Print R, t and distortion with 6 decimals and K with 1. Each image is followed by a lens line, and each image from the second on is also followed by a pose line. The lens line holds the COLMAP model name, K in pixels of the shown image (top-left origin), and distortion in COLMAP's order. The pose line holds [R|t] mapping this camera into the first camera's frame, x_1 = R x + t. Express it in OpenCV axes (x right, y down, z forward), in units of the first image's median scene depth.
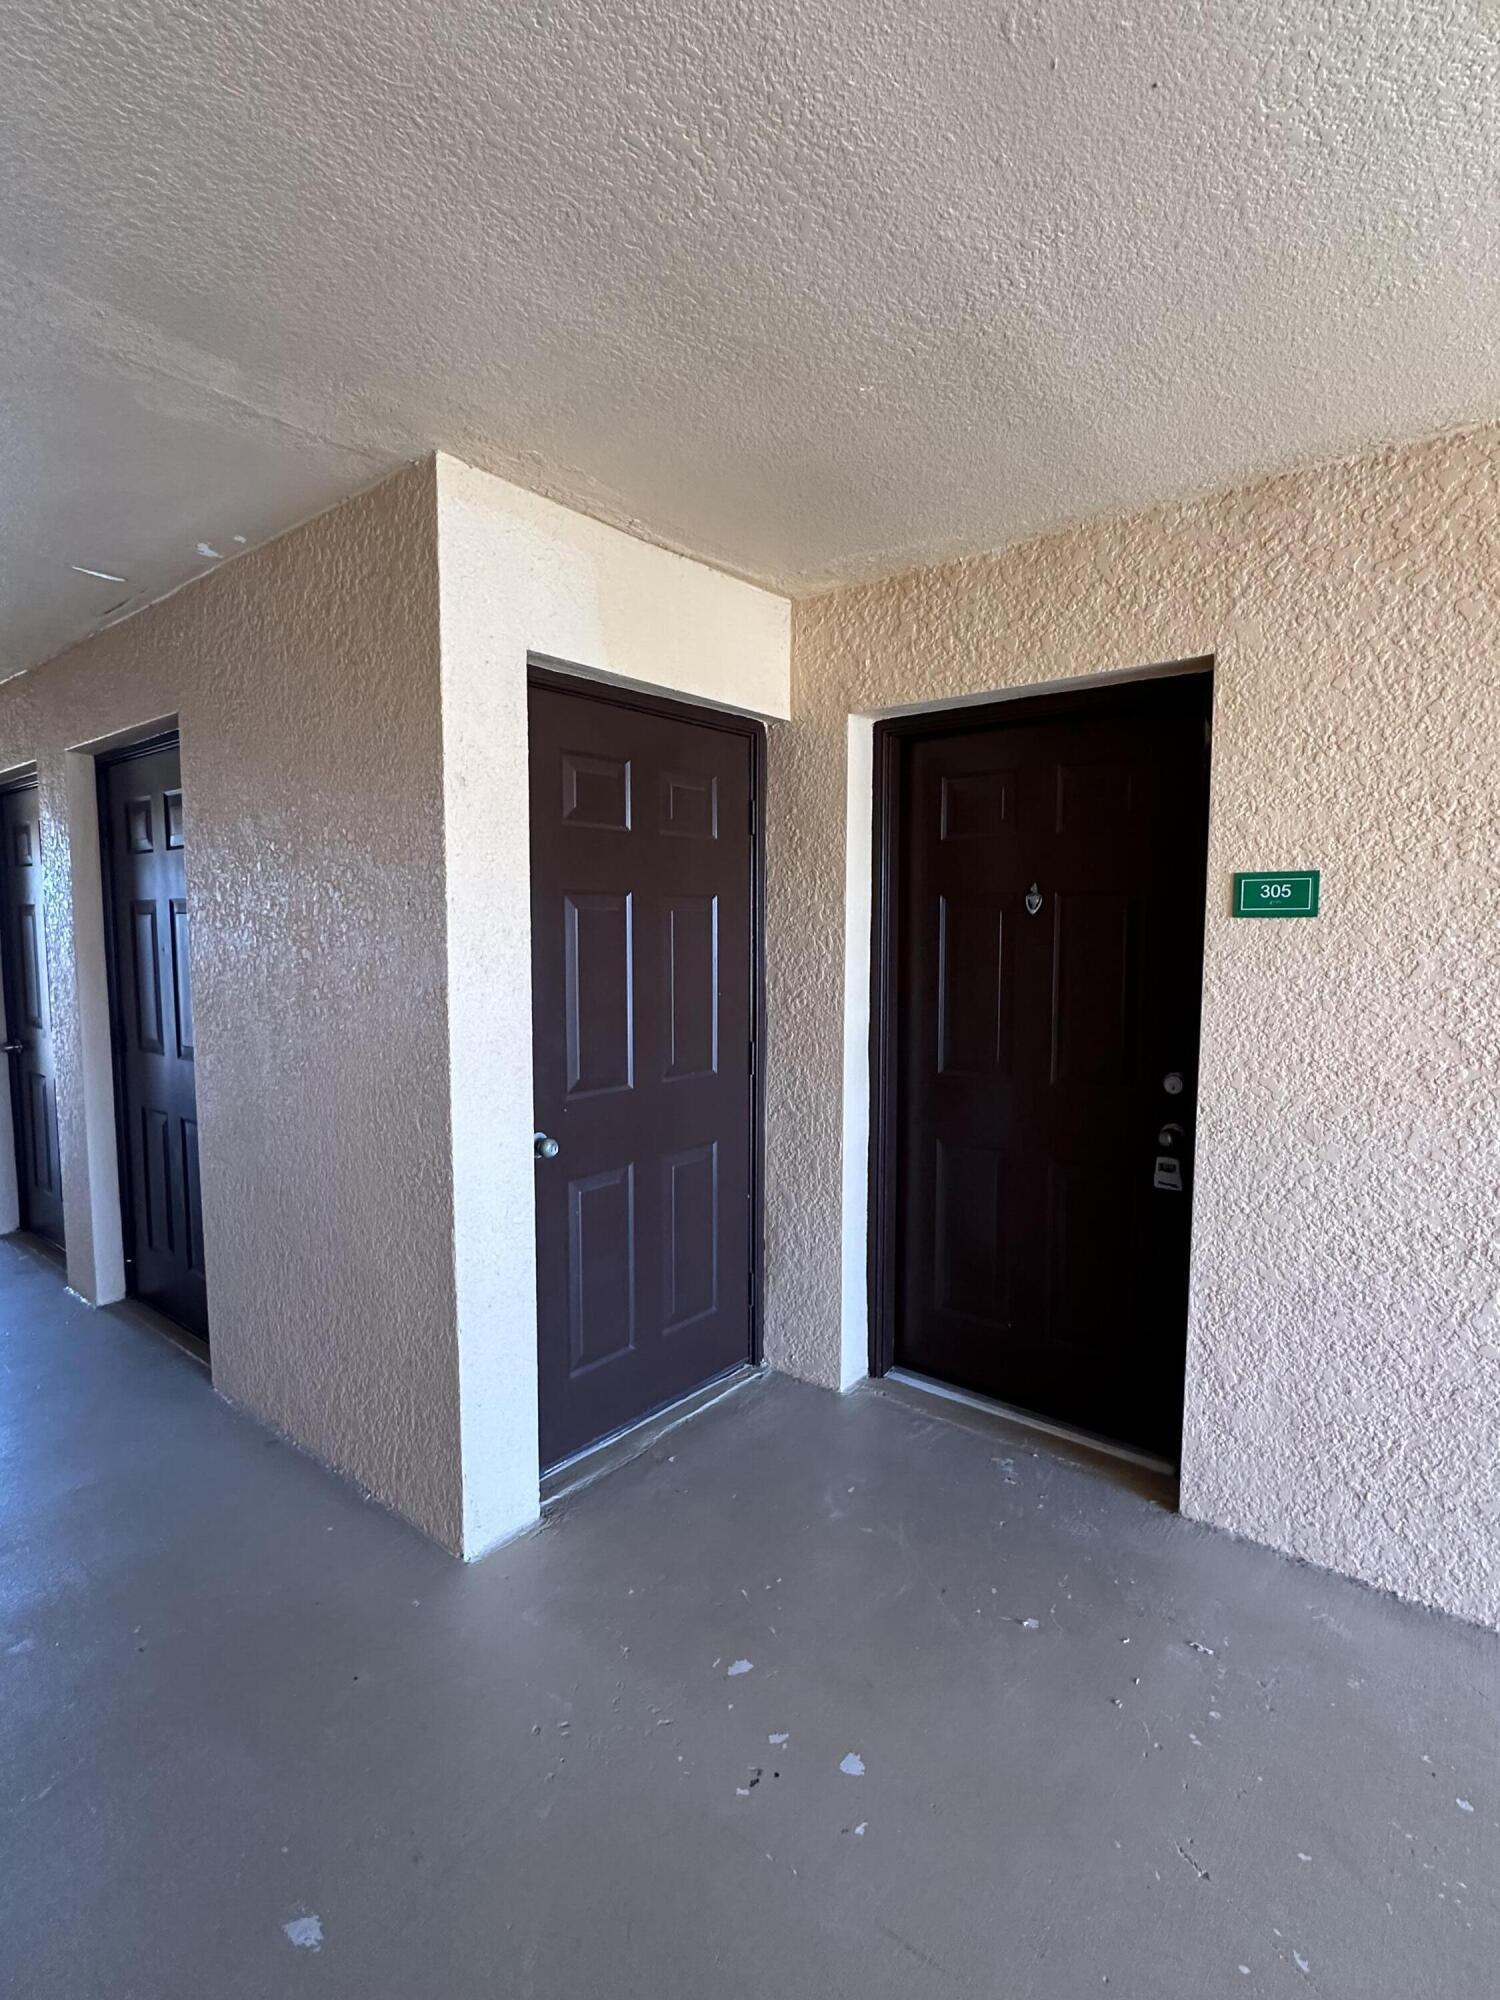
lens RADIAL K [[963.6, 0, 750.0], [0, 963.6, 1000.0], [0, 0, 1]] dist [-0.000746, -0.000055]
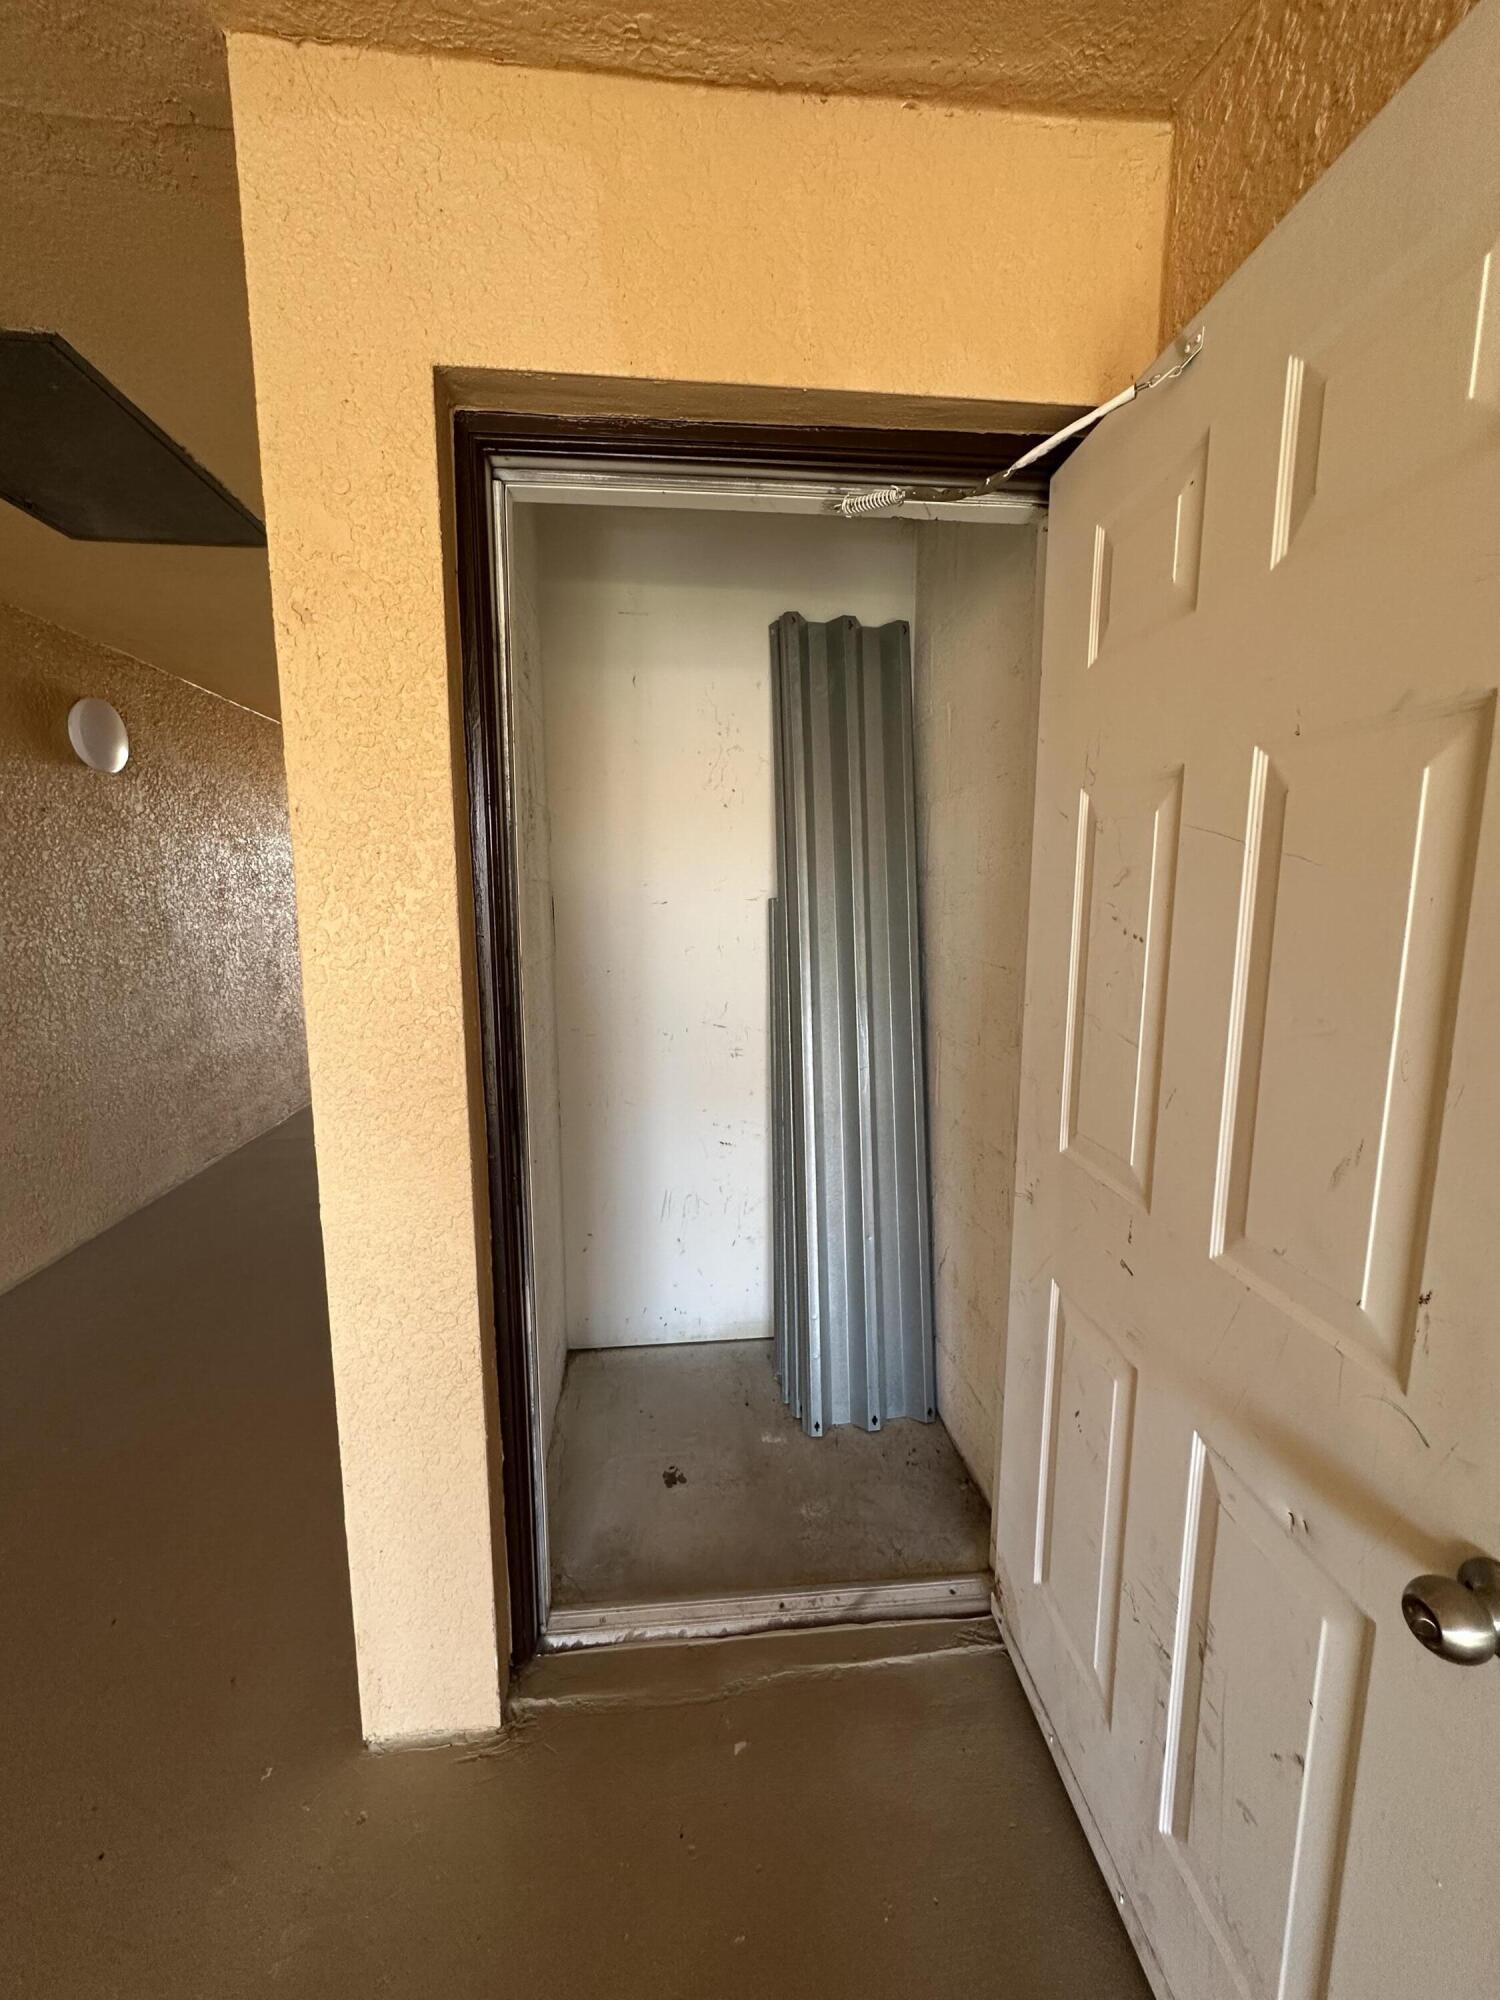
lens RADIAL K [[796.3, 0, 750.0], [0, 796.3, 1000.0], [0, 0, 1]] dist [-0.003331, 0.000784]
pose [[0.703167, 0.099988, -0.703959, 0.274927], [-0.058929, 0.994852, 0.082442, -0.037664], [0.708579, -0.016487, 0.705439, 0.799013]]
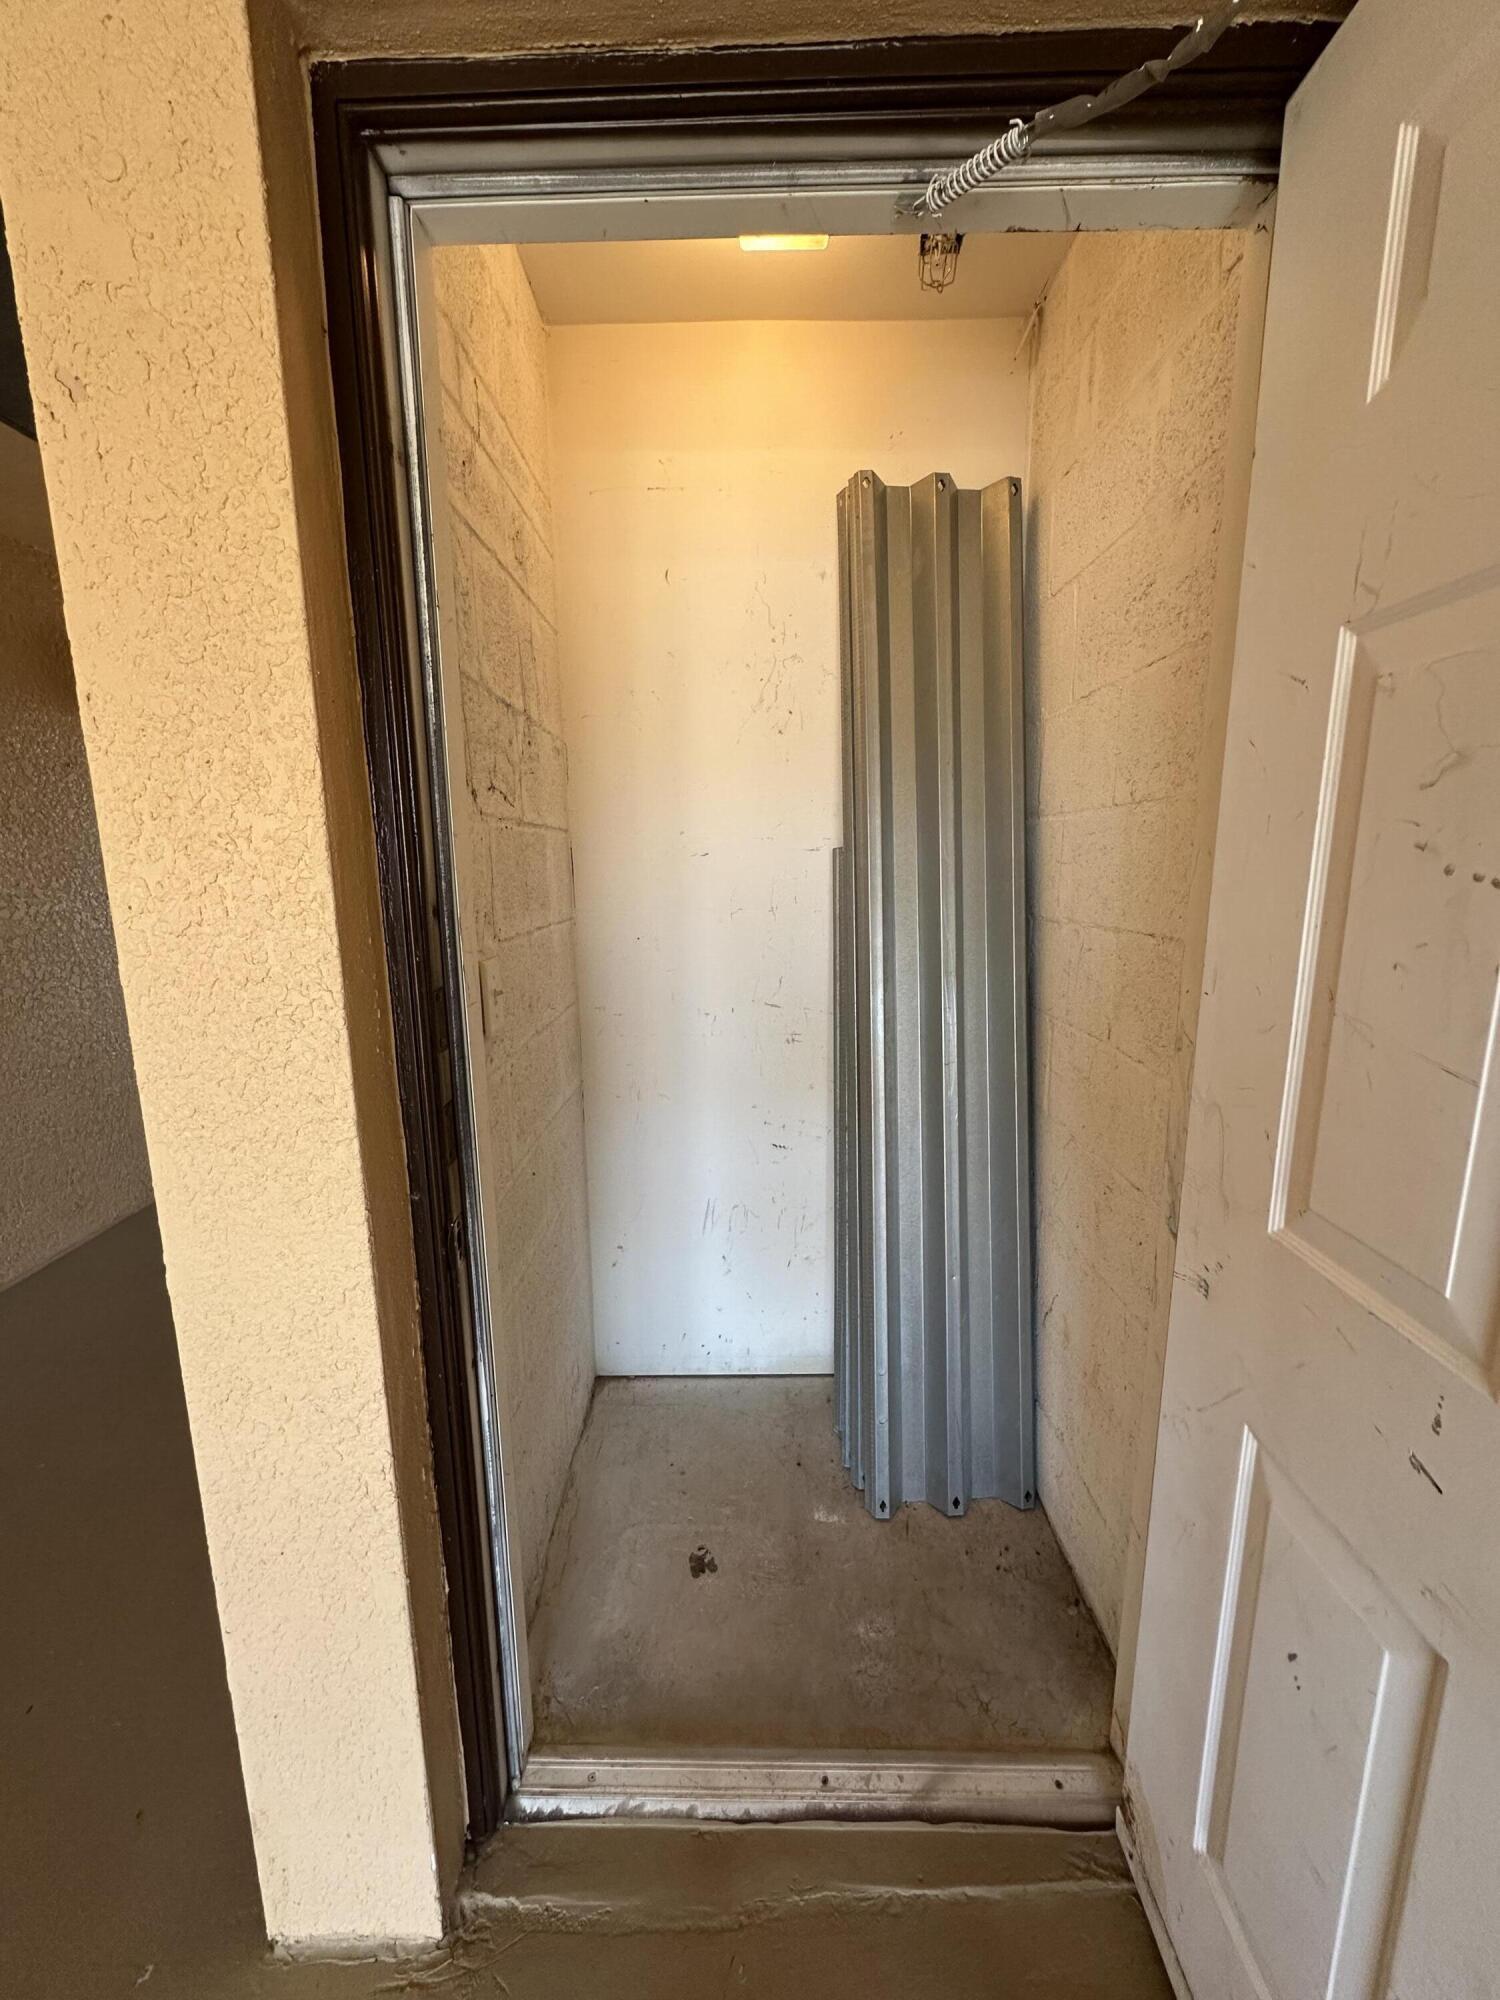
lens RADIAL K [[796.3, 0, 750.0], [0, 796.3, 1000.0], [0, 0, 1]] dist [-0.003331, 0.000784]
pose [[0.620345, 0.137144, -0.772246, 0.159252], [-0.056158, 0.989834, 0.130674, -0.031814], [0.782316, -0.037695, 0.621740, 0.958363]]
